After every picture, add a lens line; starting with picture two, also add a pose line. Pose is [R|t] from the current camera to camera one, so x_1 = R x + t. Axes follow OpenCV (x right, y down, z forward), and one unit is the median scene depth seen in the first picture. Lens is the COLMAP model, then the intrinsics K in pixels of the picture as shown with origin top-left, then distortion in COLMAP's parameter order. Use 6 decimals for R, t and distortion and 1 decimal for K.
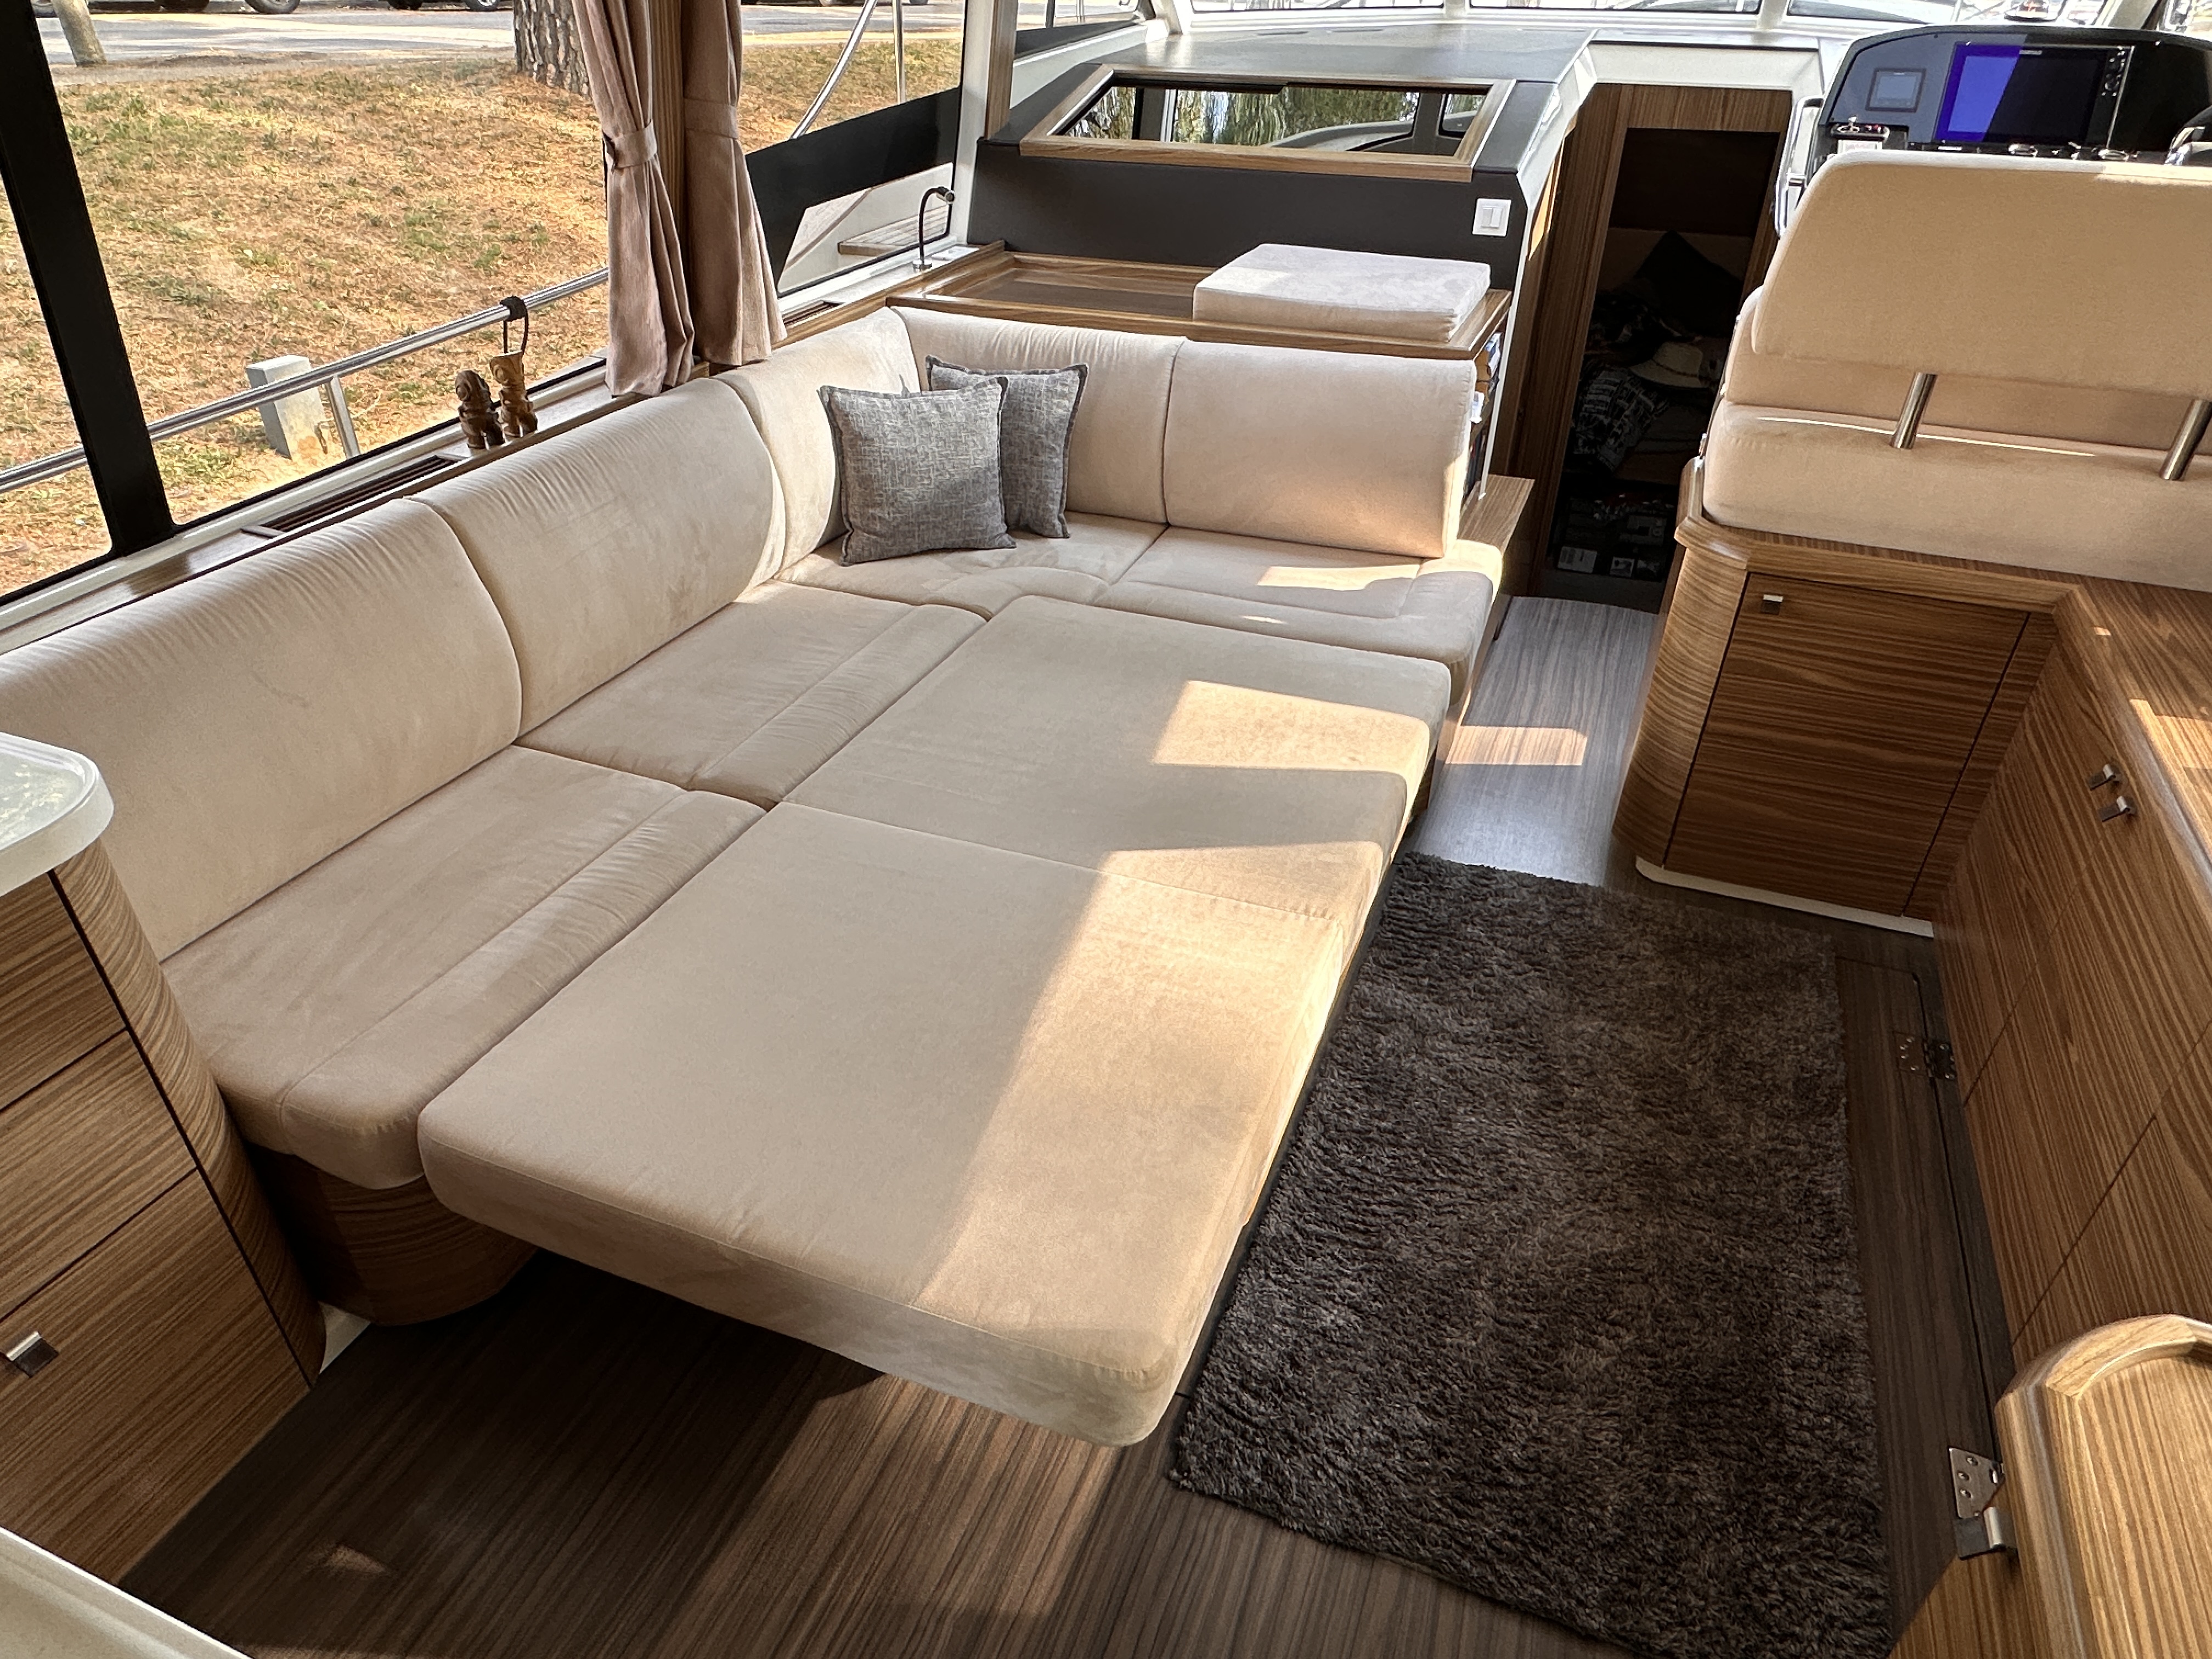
lens RADIAL K [[1353.1, 0, 1111.8], [0, 1353.1, 830.1], [0, 0, 1]] dist [0.006148, -0.003799]
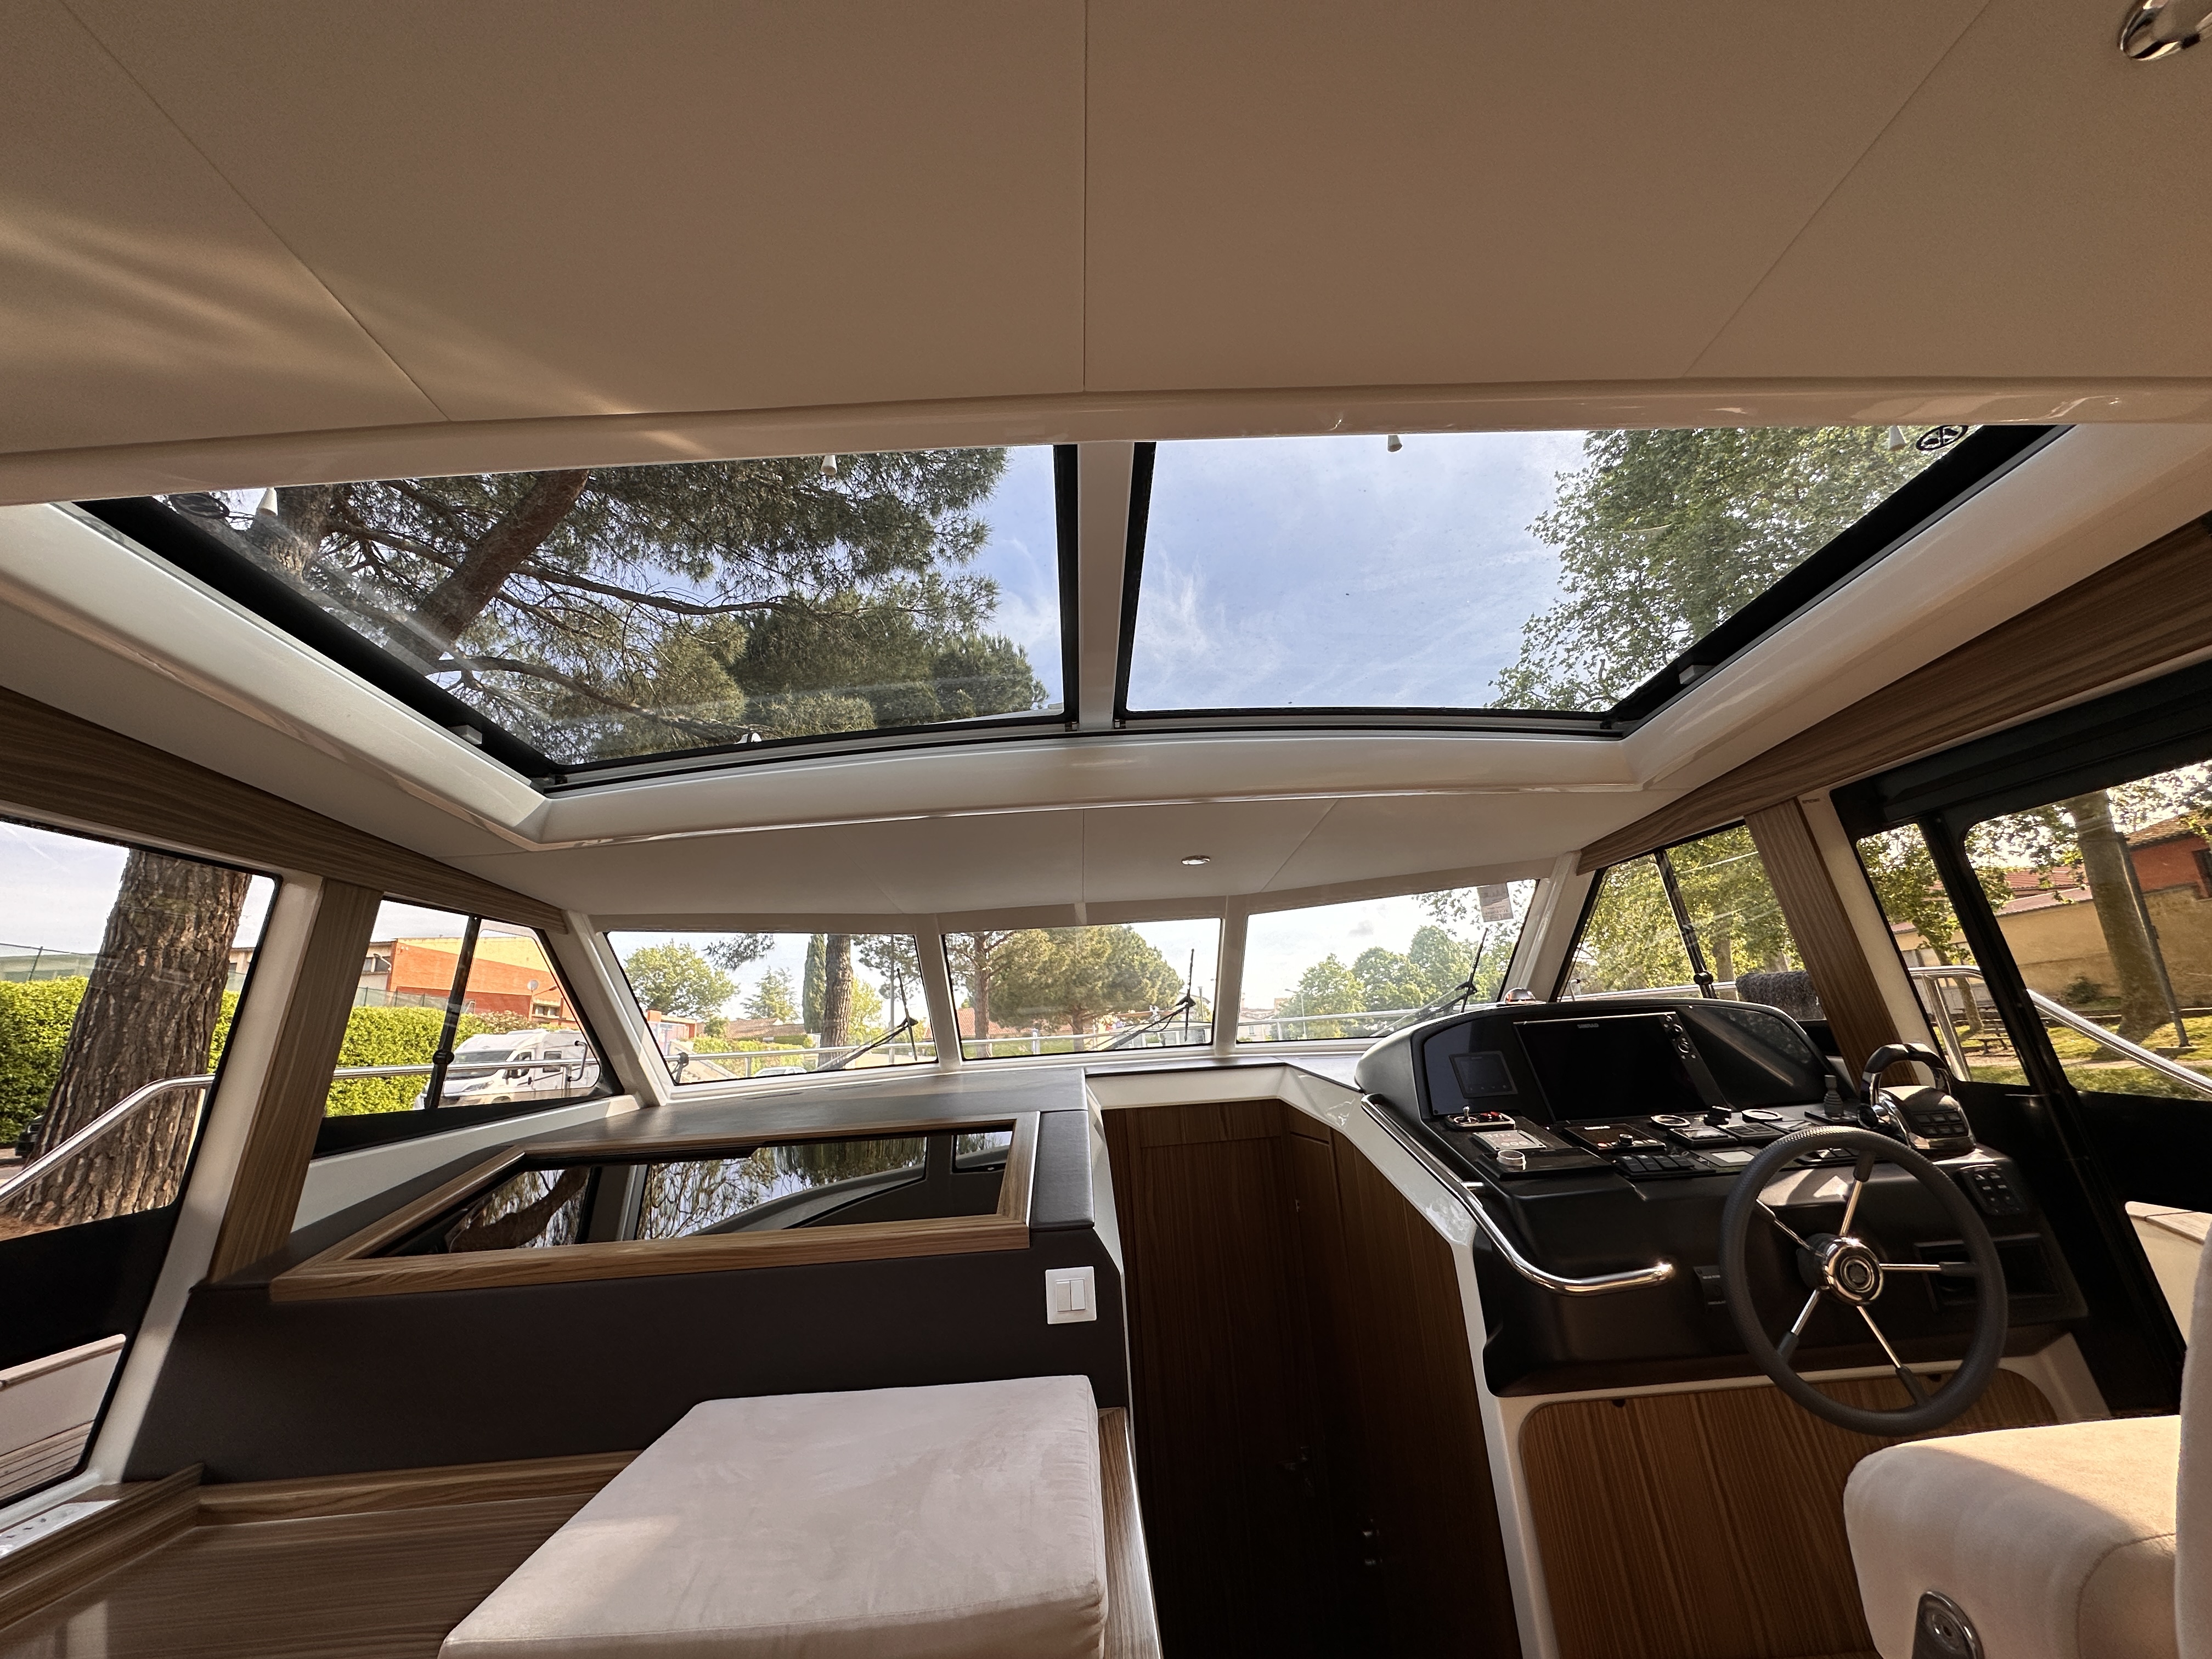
lens RADIAL K [[886.1, 0, 1106.0], [0, 886.1, 829.5], [0, 0, 1]] dist [-0.006122, 0.002213]
pose [[0.917263, 0.032629, 0.396944, 0.138123], [0.272999, 0.674174, -0.686266, -0.357819], [-0.290001, 0.737851, 0.609487, 0.663846]]
